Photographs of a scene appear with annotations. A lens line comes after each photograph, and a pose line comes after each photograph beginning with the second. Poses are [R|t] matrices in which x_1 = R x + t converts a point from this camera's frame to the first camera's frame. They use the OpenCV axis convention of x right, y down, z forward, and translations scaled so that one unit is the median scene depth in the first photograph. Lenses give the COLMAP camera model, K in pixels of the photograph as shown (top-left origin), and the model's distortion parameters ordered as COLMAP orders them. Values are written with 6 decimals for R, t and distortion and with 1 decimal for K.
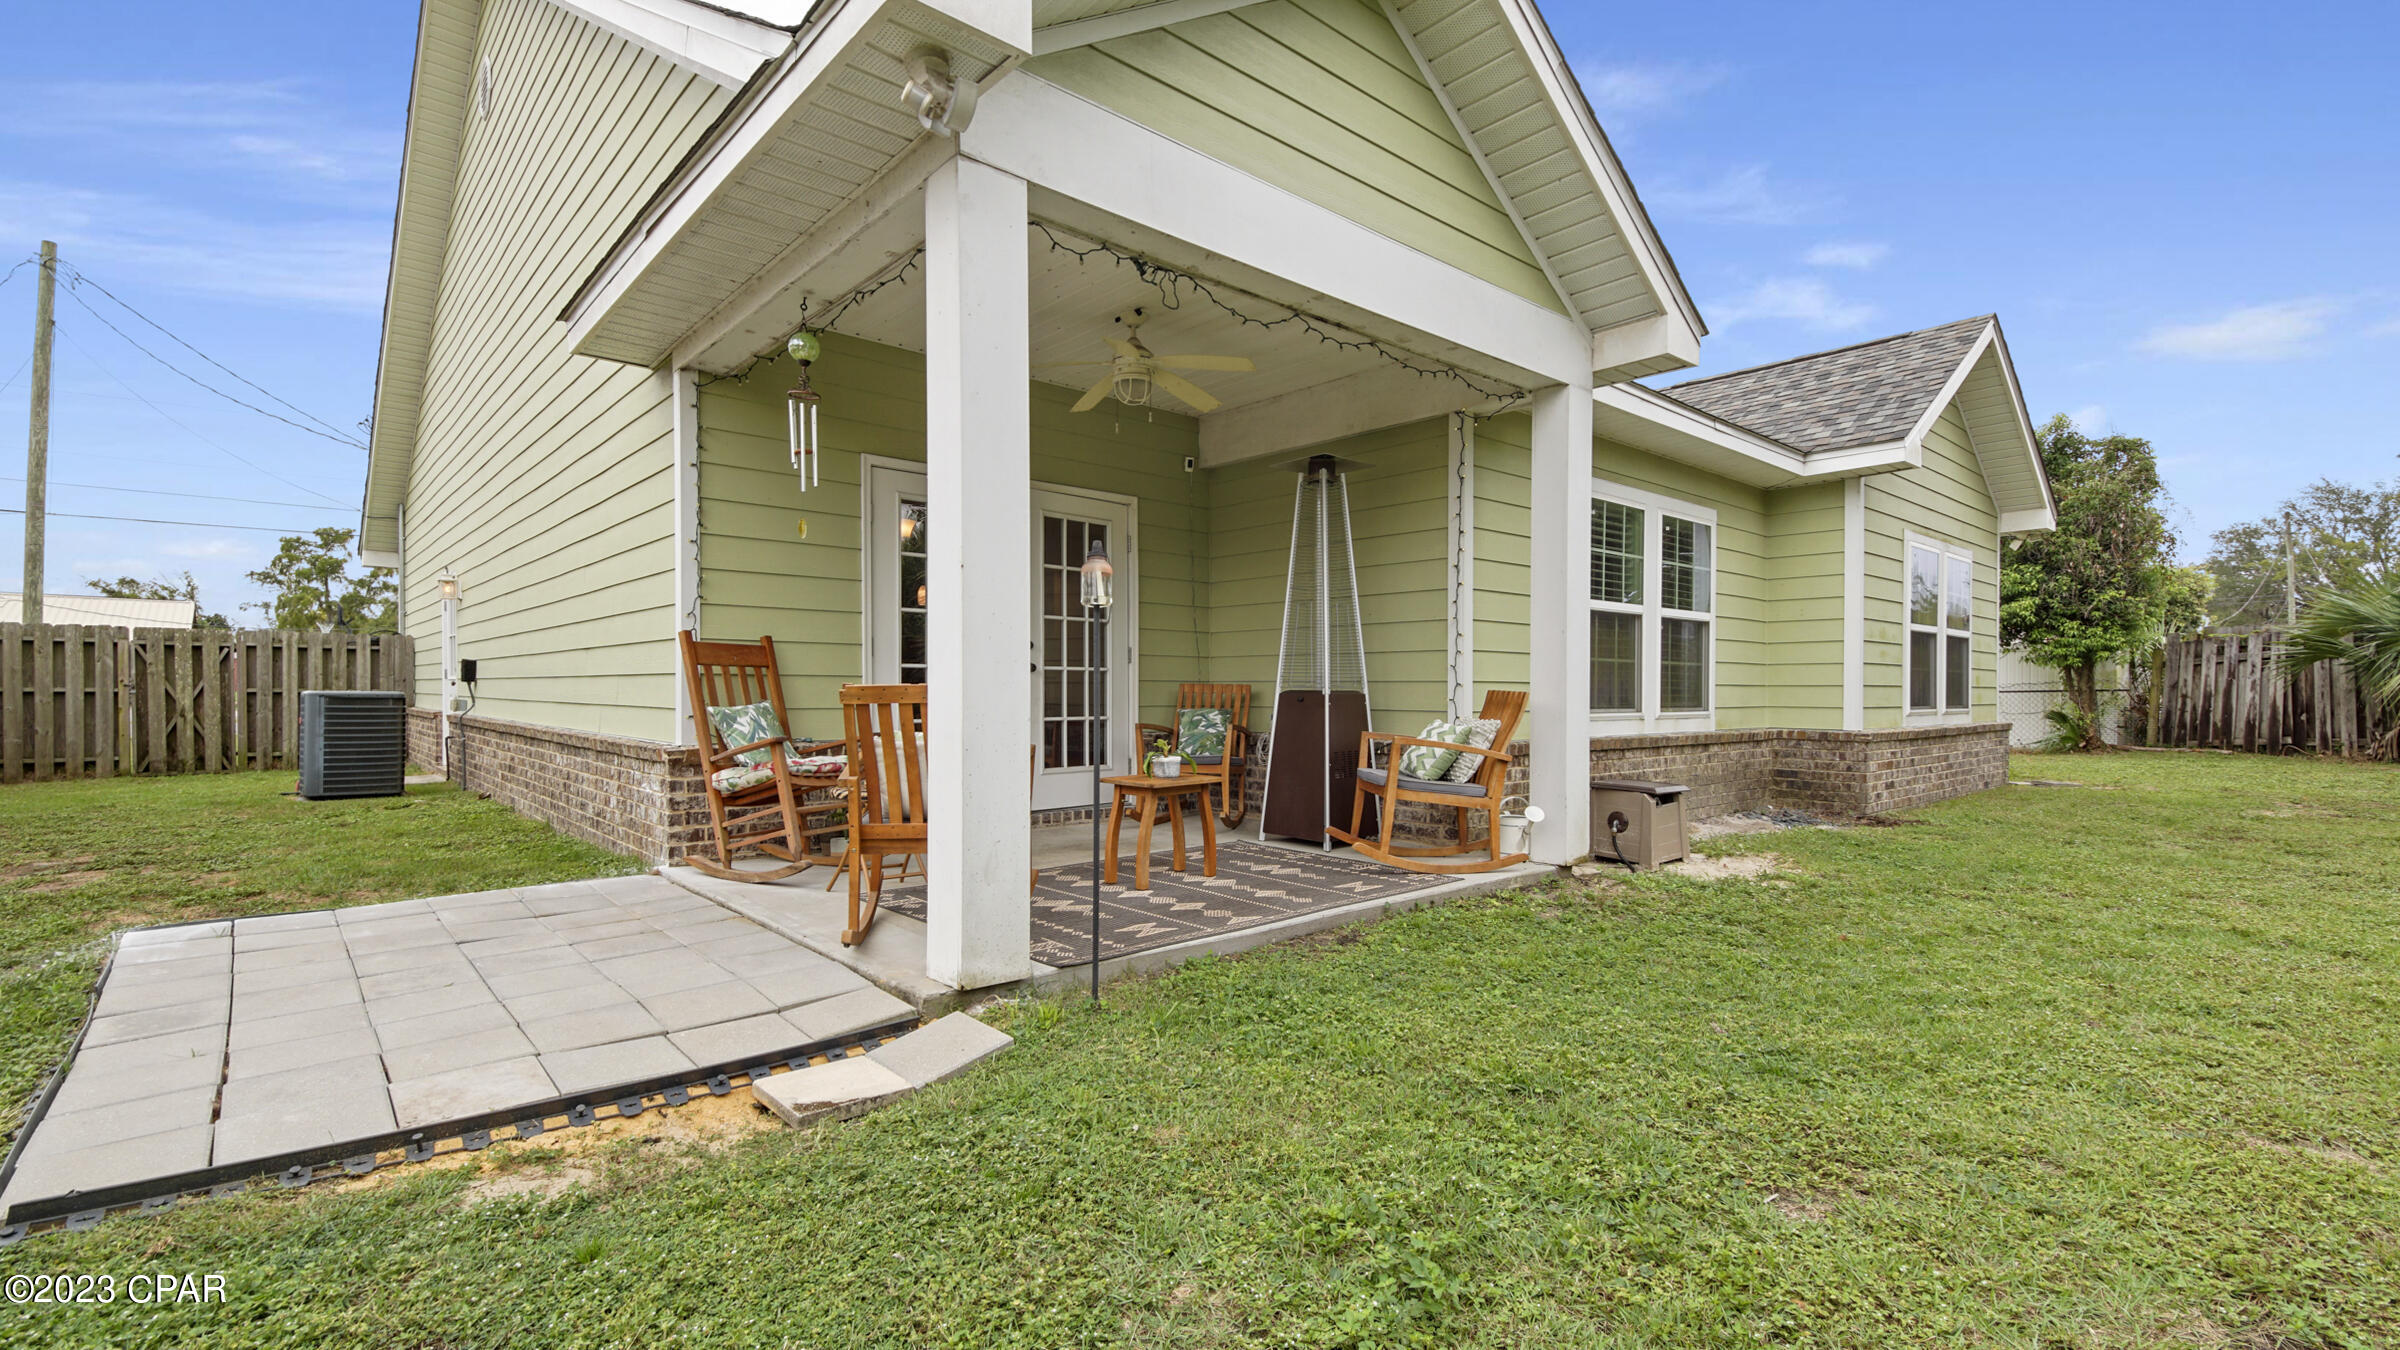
lens RADIAL K [[1037.9, 0, 1127.8], [0, 1037.9, 693.8], [0, 0, 1]] dist [0.034314, -0.021580]
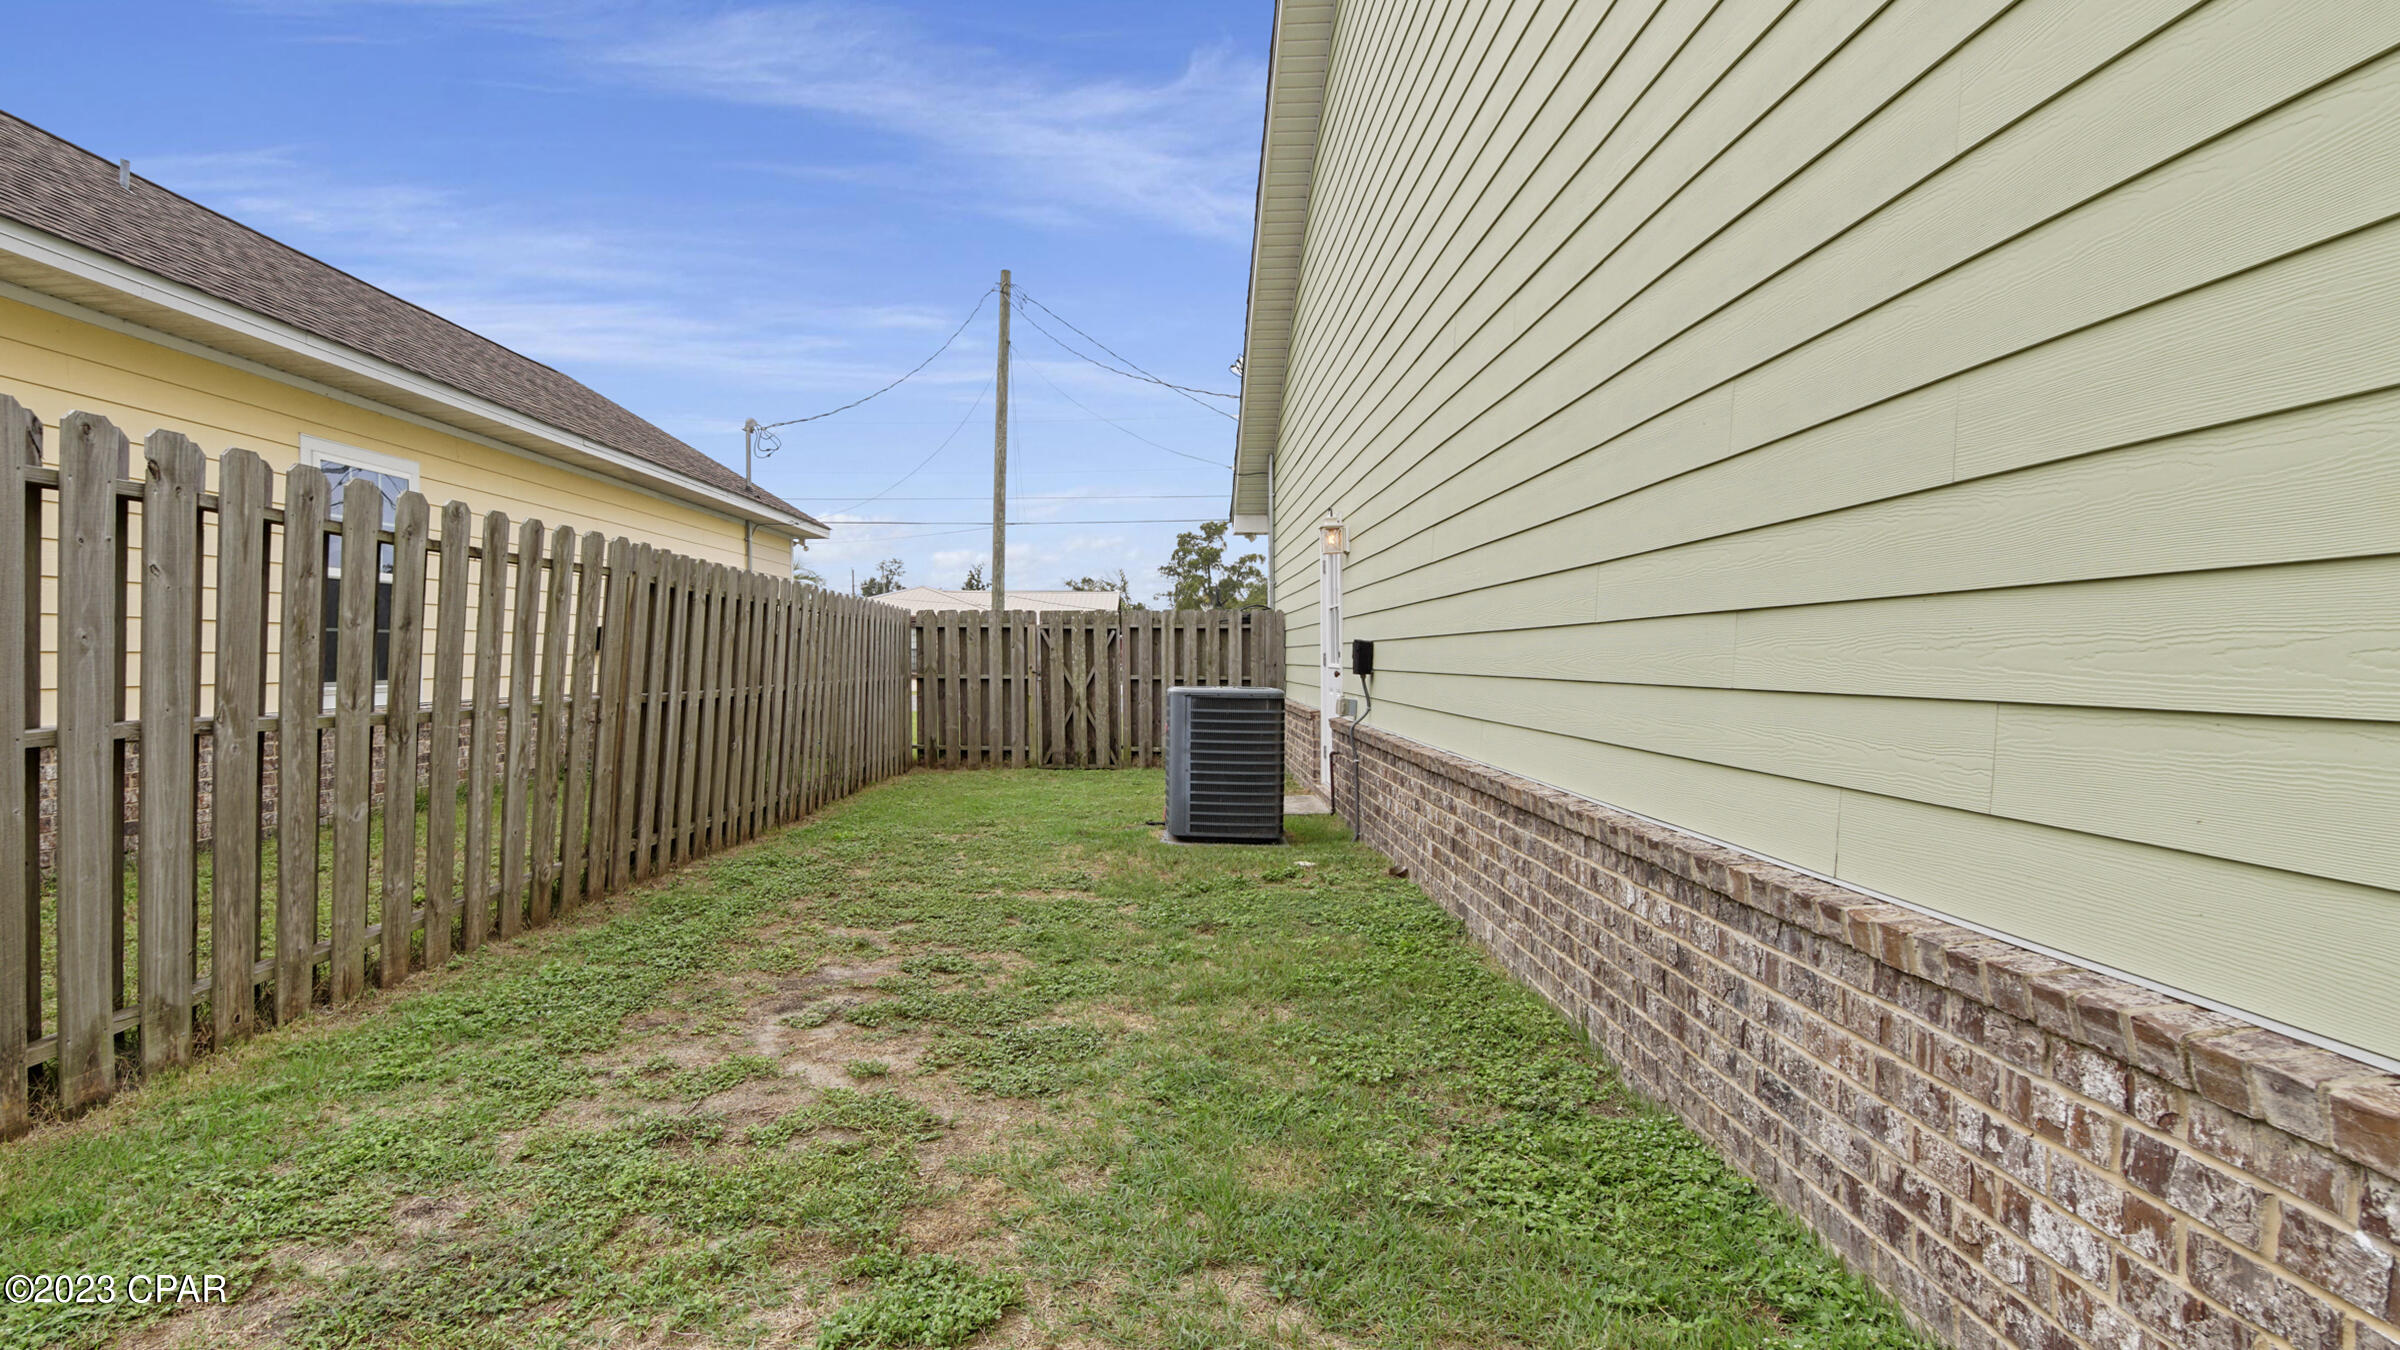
lens RADIAL K [[1076.9, 0, 1192.8], [0, 1076.9, 660.0], [0, 0, 1]] dist [0.041940, -0.024936]
pose [[0.784871, -0.004414, -0.619643, -0.232462], [0.001637, 0.999986, -0.005051, -0.013558], [0.619657, 0.002950, 0.784867, 0.319555]]
